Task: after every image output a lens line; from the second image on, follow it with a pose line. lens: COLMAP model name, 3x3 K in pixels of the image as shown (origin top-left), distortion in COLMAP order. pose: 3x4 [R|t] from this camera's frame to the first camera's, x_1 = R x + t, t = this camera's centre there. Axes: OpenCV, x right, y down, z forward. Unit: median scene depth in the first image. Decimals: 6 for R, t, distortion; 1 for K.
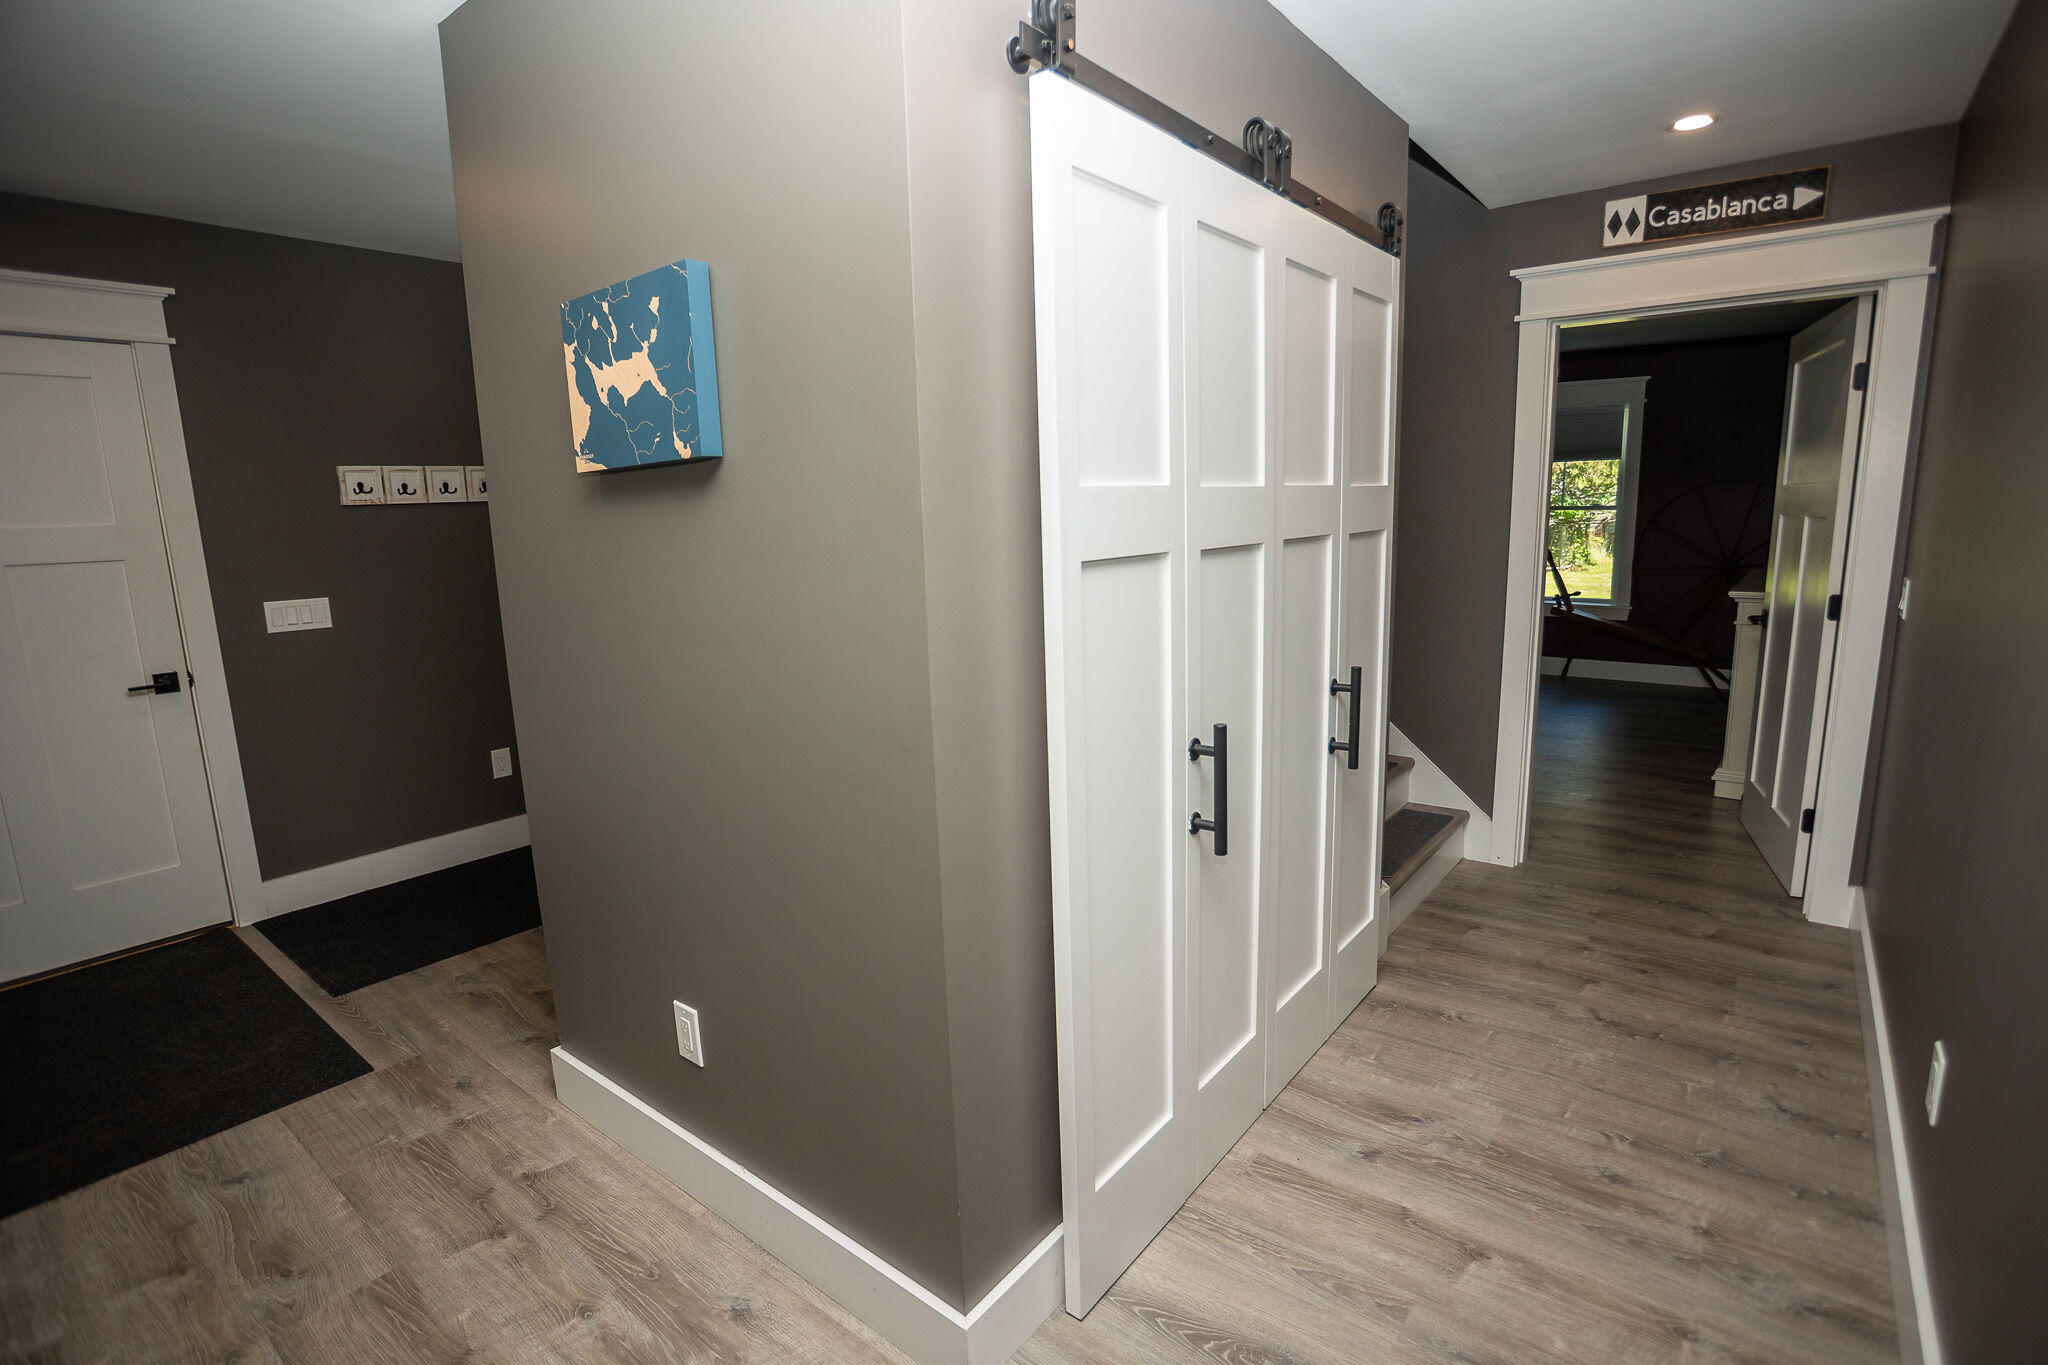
lens RADIAL K [[992.9, 0, 1022.4], [0, 992.9, 692.5], [0, 0, 1]] dist [-0.050414, 0.014050]
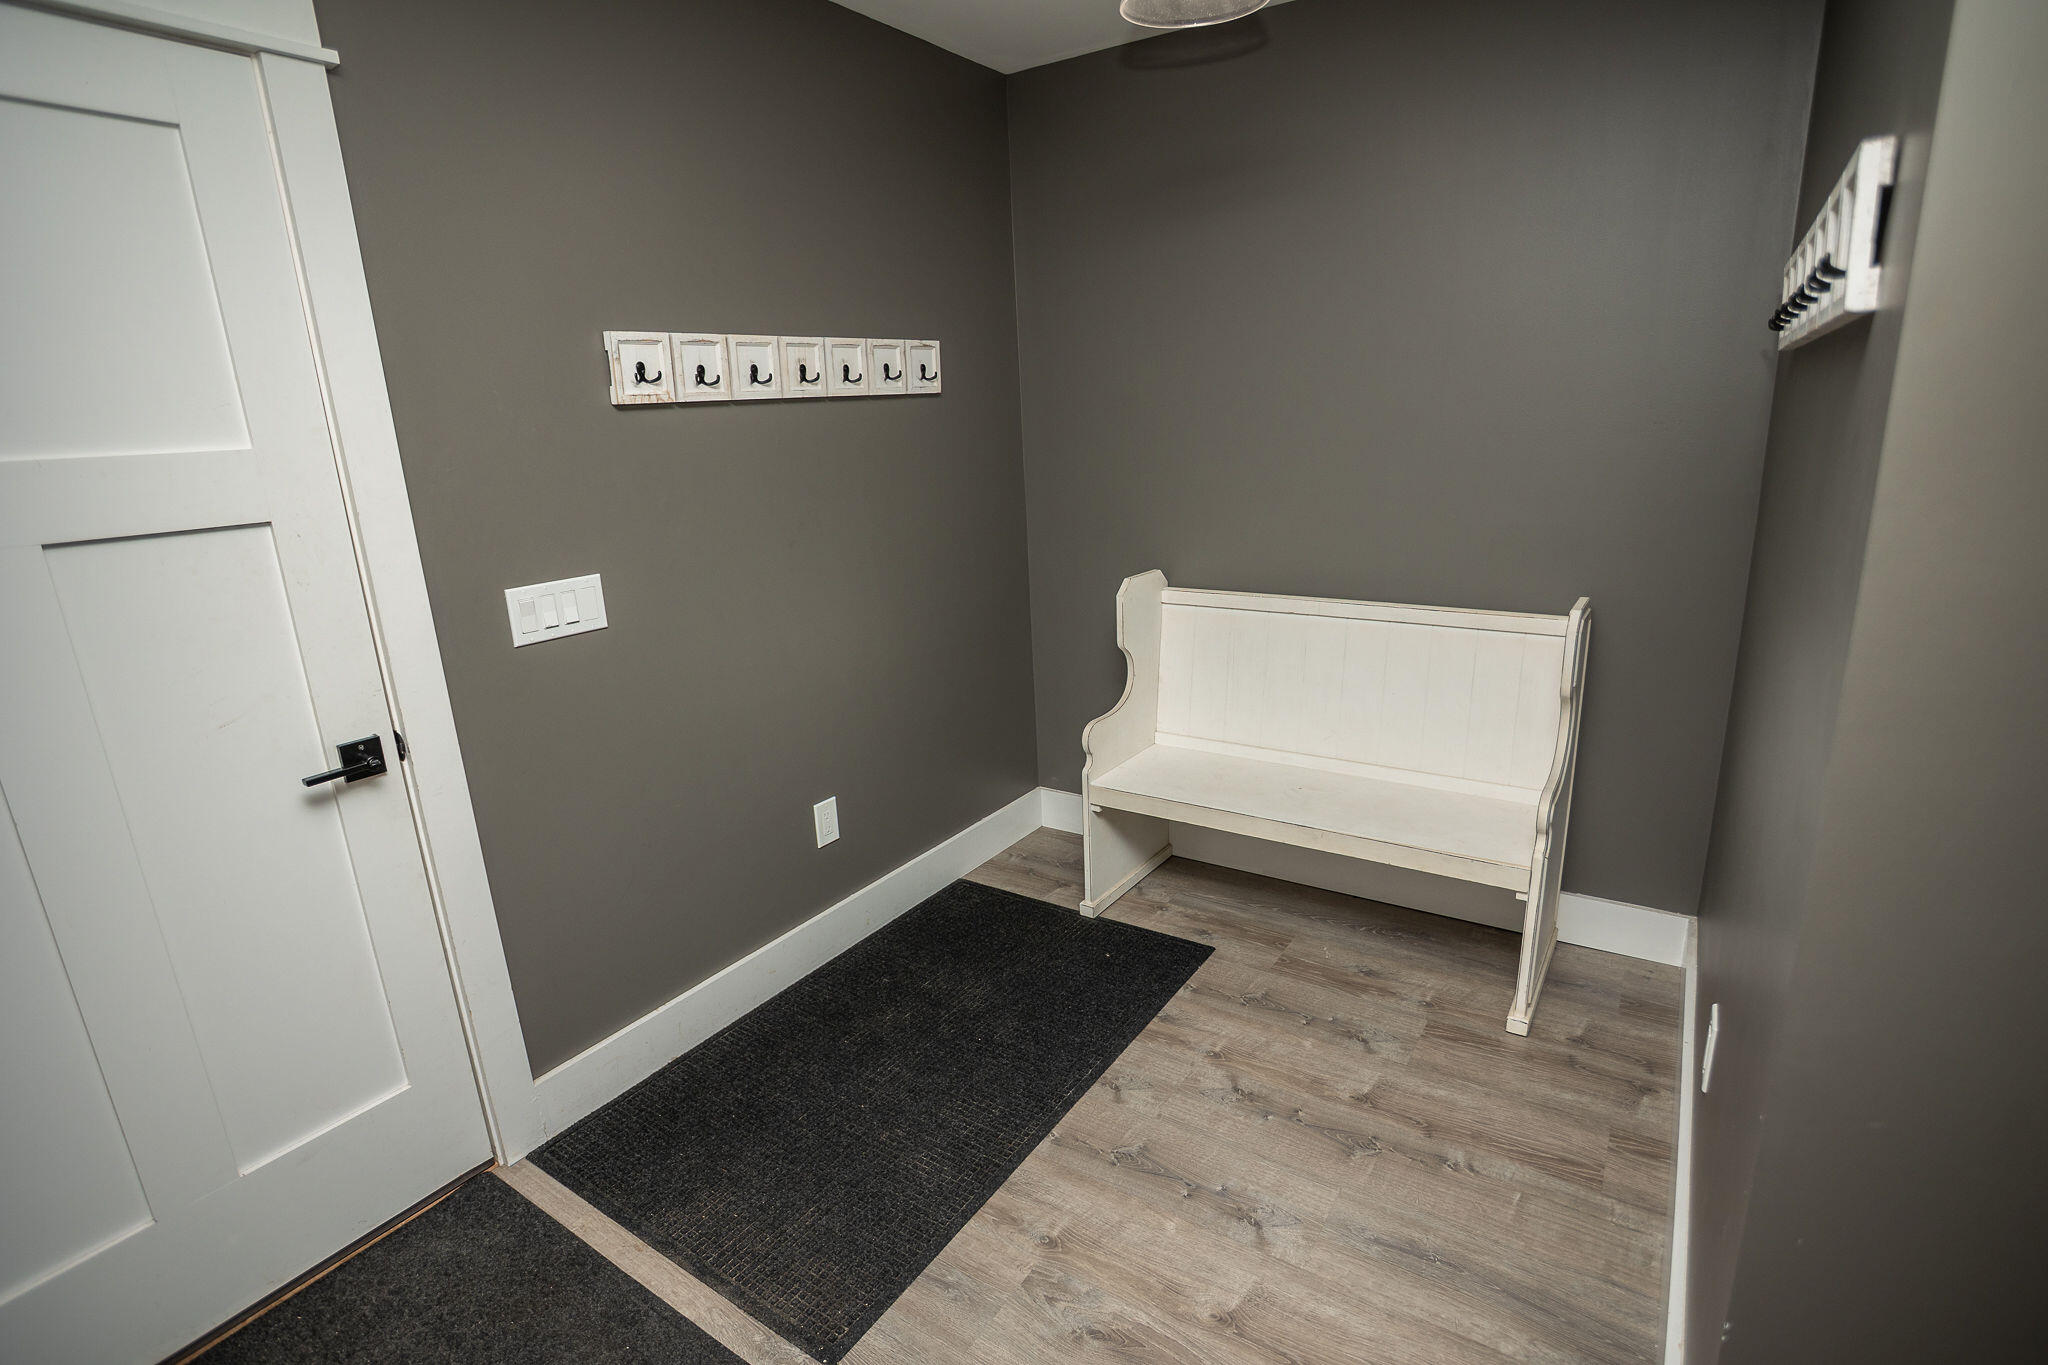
lens RADIAL K [[992.9, 0, 1030.2], [0, 992.9, 687.7], [0, 0, 1]] dist [-0.050414, 0.014050]
pose [[0.995854, -0.028980, 0.086230, -0.536222], [0.020632, 0.995151, 0.096169, -0.084156], [-0.088599, -0.093992, 0.991623, 0.424298]]
